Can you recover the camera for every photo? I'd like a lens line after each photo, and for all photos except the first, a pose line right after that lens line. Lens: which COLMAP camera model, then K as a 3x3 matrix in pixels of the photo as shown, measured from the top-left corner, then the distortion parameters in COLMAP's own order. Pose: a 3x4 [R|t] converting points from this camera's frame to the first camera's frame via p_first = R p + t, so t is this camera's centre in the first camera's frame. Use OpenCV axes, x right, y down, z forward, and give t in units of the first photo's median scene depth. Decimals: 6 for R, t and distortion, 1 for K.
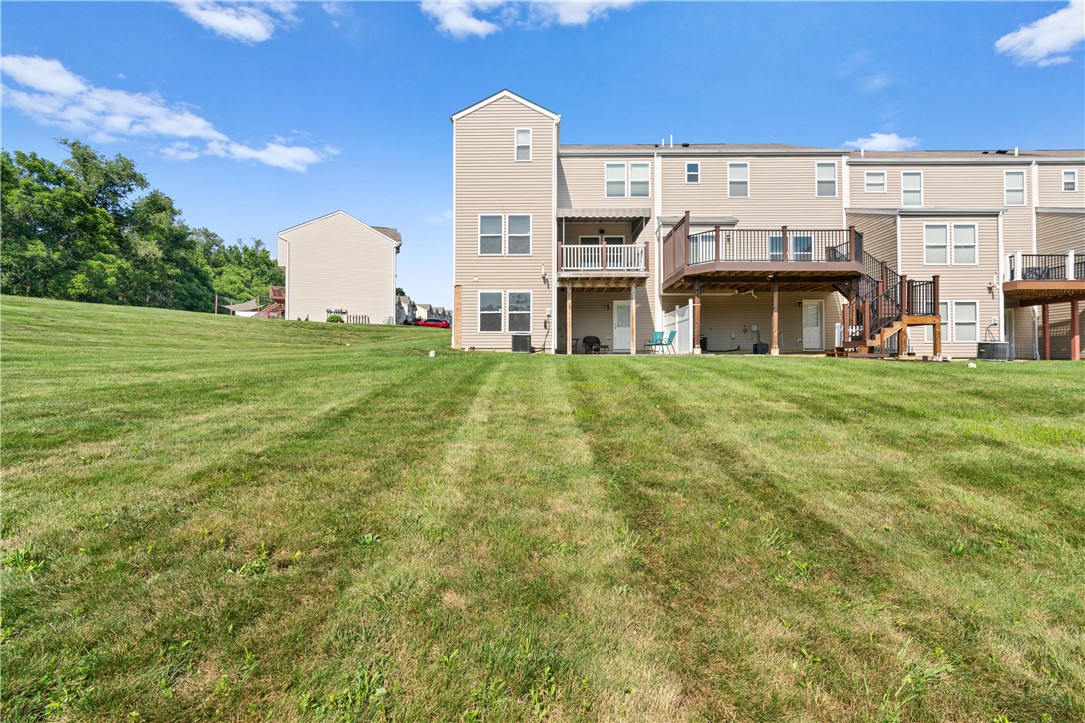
lens RADIAL K [[498.2, 0, 542.2], [0, 498.2, 345.8], [0, 0, 1]] dist [-0.000123, -0.000024]
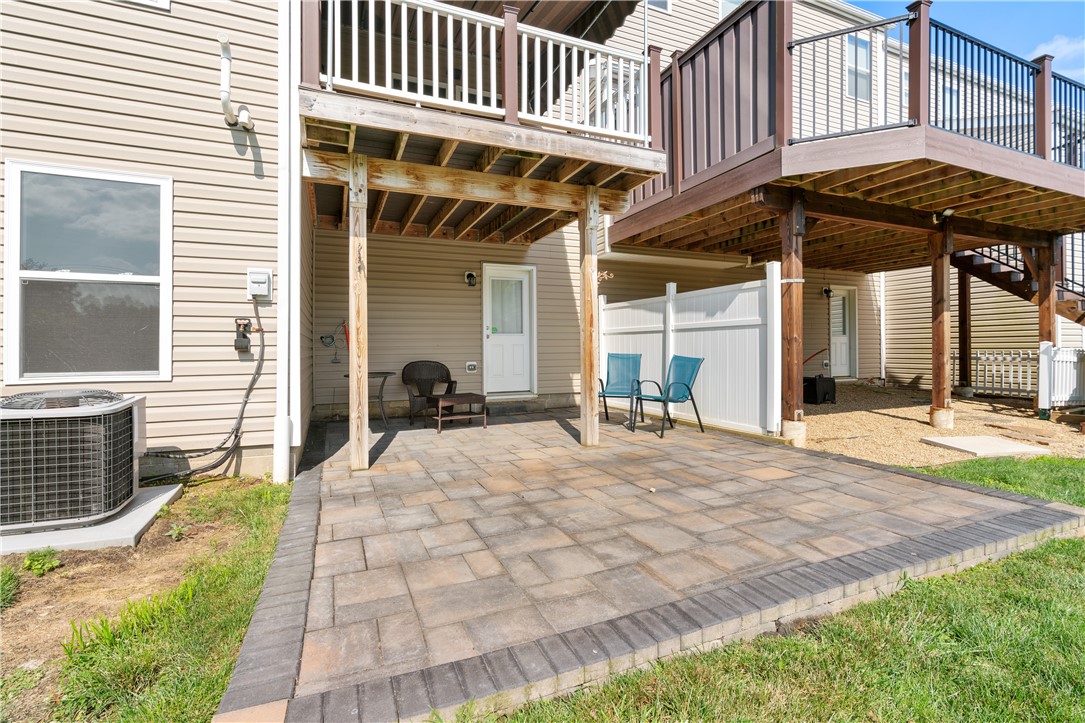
lens RADIAL K [[498.2, 0, 542.2], [0, 498.2, 345.8], [0, 0, 1]] dist [-0.000123, -0.000024]
pose [[0.918484, -0.002849, 0.395447, 0.040723], [-0.006652, 0.999721, 0.022651, -0.045424], [-0.395401, -0.023435, 0.918210, 0.746736]]
